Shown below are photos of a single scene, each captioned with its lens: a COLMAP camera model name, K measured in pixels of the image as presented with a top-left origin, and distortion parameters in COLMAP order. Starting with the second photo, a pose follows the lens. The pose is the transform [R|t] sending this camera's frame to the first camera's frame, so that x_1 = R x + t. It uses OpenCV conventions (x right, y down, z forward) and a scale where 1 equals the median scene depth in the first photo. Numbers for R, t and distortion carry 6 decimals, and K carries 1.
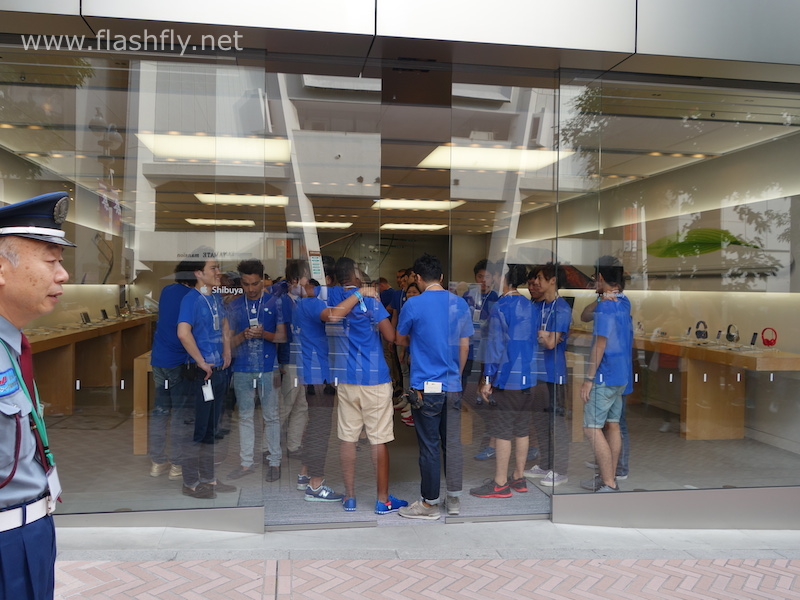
lens RADIAL K [[707.9, 0, 399.2], [0, 707.9, 298.6], [0, 0, 1]] dist [-0.002149, -0.000830]
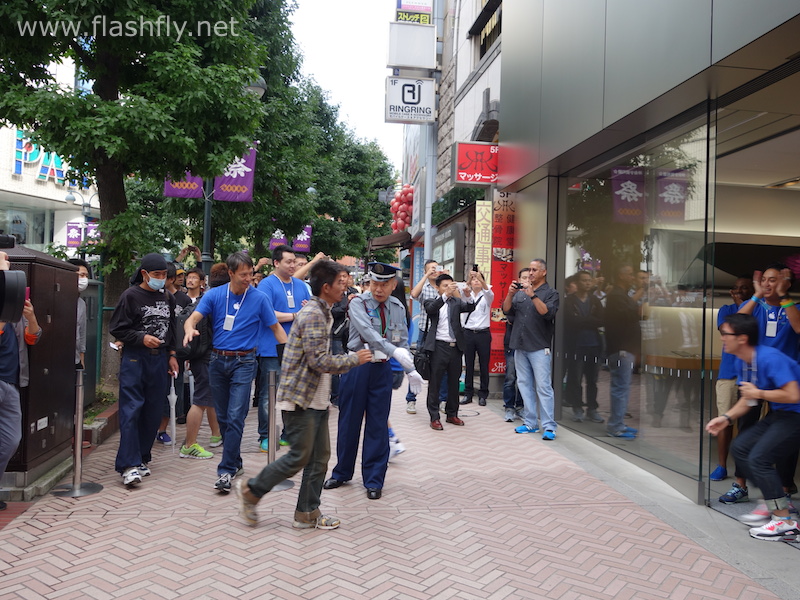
lens RADIAL K [[707.5, 0, 400.0], [0, 707.5, 300.0], [0, 0, 1]] dist [-0.000061, -0.007176]
pose [[-0.005681, -0.036823, -0.999306, 1.014359], [-0.049337, 0.998115, -0.036498, 0.062807], [0.998766, 0.049095, -0.007487, 0.510256]]
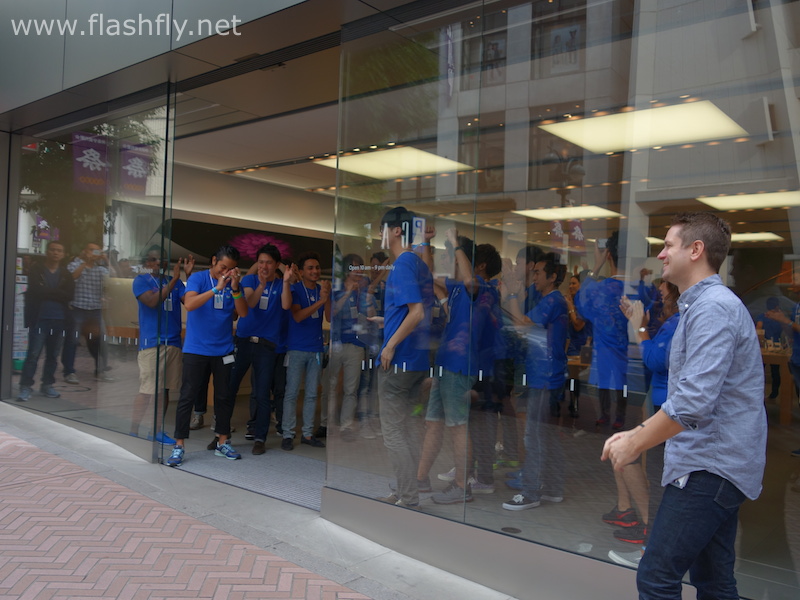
lens RADIAL K [[707.5, 0, 400.0], [0, 707.5, 300.0], [0, 0, 1]] dist [-0.000061, -0.007176]
pose [[0.658945, 0.000718, -0.752191, 1.055259], [-0.039069, 0.998682, -0.033273, 0.070442], [0.751176, 0.051313, 0.658104, 0.503725]]
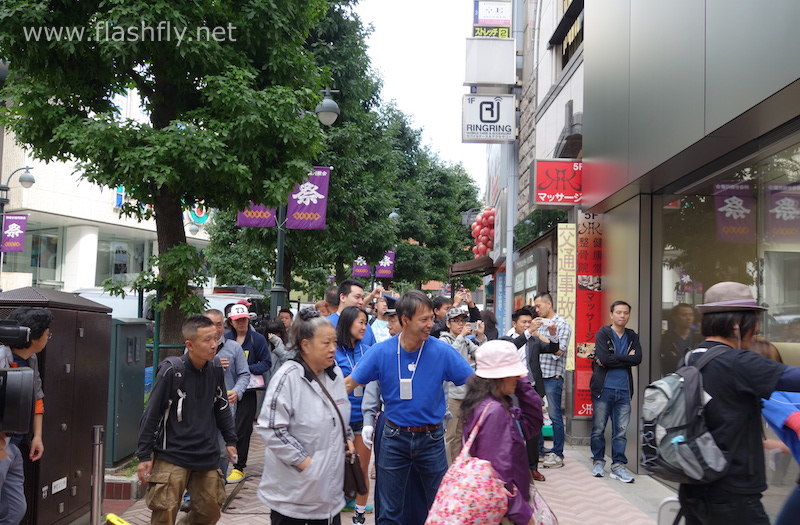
lens RADIAL K [[709.5, 0, 398.9], [0, 709.5, 299.6], [0, 0, 1]] dist [-0.000545, 0.002549]
pose [[-0.133720, -0.069132, -0.988605, 0.833048], [-0.046503, 0.996903, -0.063423, 0.021477], [0.989927, 0.037492, -0.136521, 0.554003]]
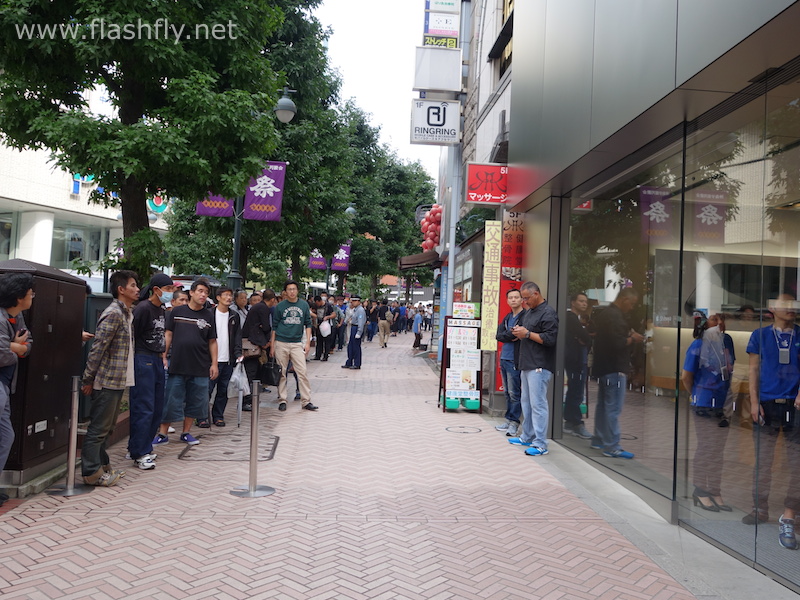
lens RADIAL K [[707.9, 0, 399.2], [0, 707.9, 298.6], [0, 0, 1]] dist [-0.002149, -0.000830]
pose [[-0.074442, -0.067148, -0.994962, 1.051988], [-0.065675, 0.995894, -0.062298, 0.064990], [0.995060, 0.060706, -0.078546, 0.635373]]
